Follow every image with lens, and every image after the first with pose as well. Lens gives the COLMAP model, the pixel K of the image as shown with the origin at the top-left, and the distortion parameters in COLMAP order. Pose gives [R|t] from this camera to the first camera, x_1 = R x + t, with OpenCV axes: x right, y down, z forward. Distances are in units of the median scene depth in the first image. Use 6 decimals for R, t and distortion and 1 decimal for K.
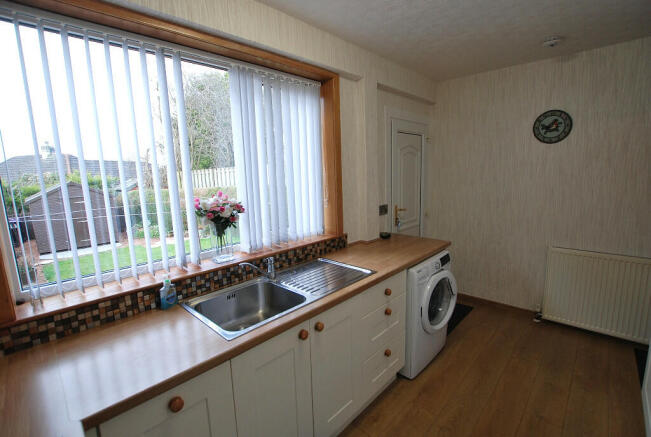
lens RADIAL K [[299.7, 0, 324.5], [0, 299.7, 217.3], [0, 0, 1]] dist [-0.029602, 0.000103]
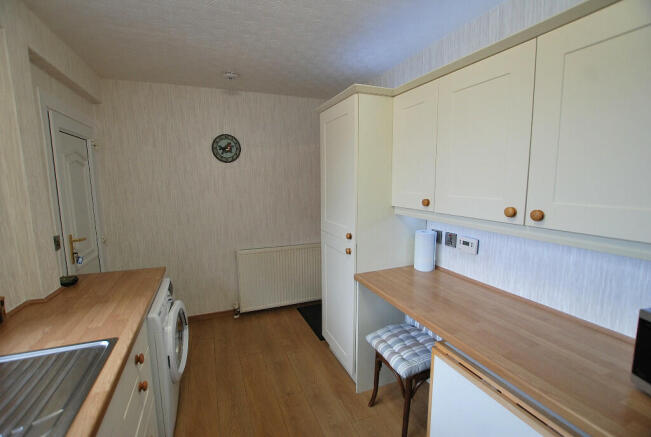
lens RADIAL K [[287.3, 0, 319.0], [0, 287.3, 217.0], [0, 0, 1]] dist [-0.017085, -0.000084]
pose [[0.419362, -0.088322, 0.903512, -0.124819], [0.133191, 0.990472, 0.035002, -0.030263], [-0.897995, 0.105661, 0.427130, 0.215523]]
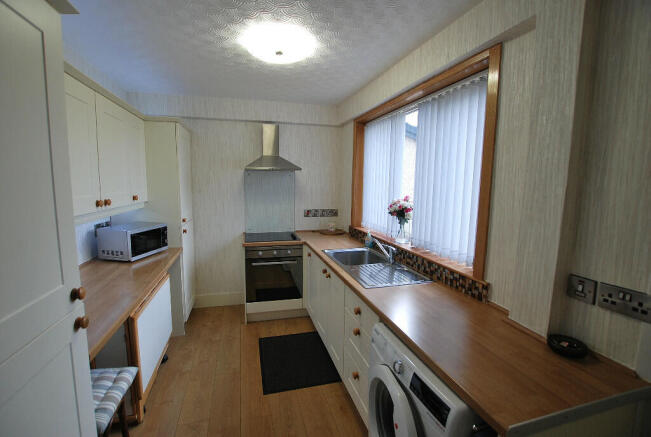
lens RADIAL K [[287.3, 0, 319.0], [0, 287.3, 217.0], [0, 0, 1]] dist [-0.017085, -0.000084]
pose [[-0.523803, 0.126567, -0.842384, 0.706770], [-0.129287, 0.965632, 0.225477, -0.163253], [0.841971, 0.227015, -0.489437, 0.886909]]
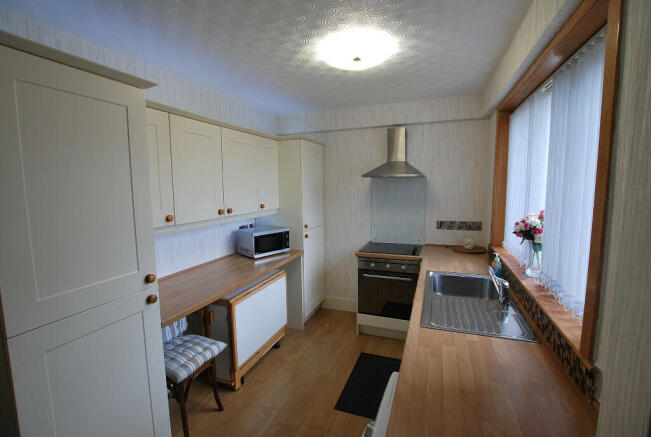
lens RADIAL K [[299.7, 0, 324.5], [0, 299.7, 217.3], [0, 0, 1]] dist [-0.029602, 0.000103]
pose [[-0.921049, 0.086389, -0.379744, 0.472475], [-0.017990, 0.964607, 0.263076, -0.206930], [0.389031, 0.249137, -0.886897, 1.057756]]
